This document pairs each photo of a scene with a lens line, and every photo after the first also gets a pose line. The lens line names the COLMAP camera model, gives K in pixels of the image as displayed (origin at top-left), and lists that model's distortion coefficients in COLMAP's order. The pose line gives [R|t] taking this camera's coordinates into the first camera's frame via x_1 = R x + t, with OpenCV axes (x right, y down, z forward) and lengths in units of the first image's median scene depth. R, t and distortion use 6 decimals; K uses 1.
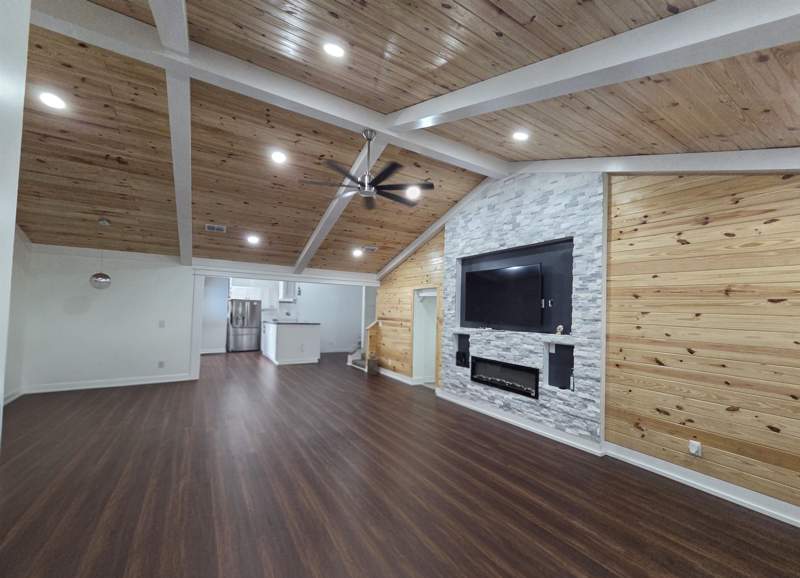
lens RADIAL K [[326.7, 0, 394.7], [0, 326.7, 291.7], [0, 0, 1]] dist [0.001398, -0.000135]
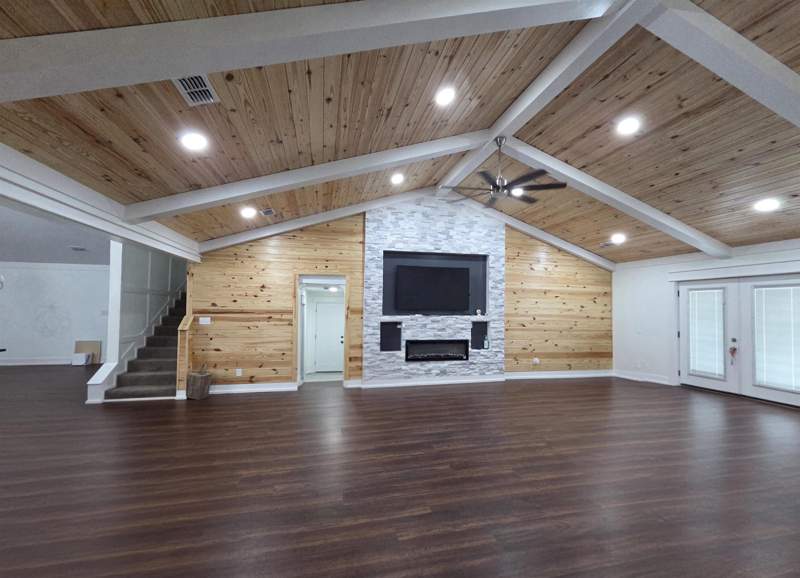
lens RADIAL K [[326.7, 0, 396.0], [0, 326.7, 292.3], [0, 0, 1]] dist [0.001398, -0.000135]
pose [[0.323390, 0.019307, 0.946069, -1.006575], [-0.057776, 0.998329, -0.000624, 0.039669], [-0.944500, -0.054458, 0.323966, 0.791288]]
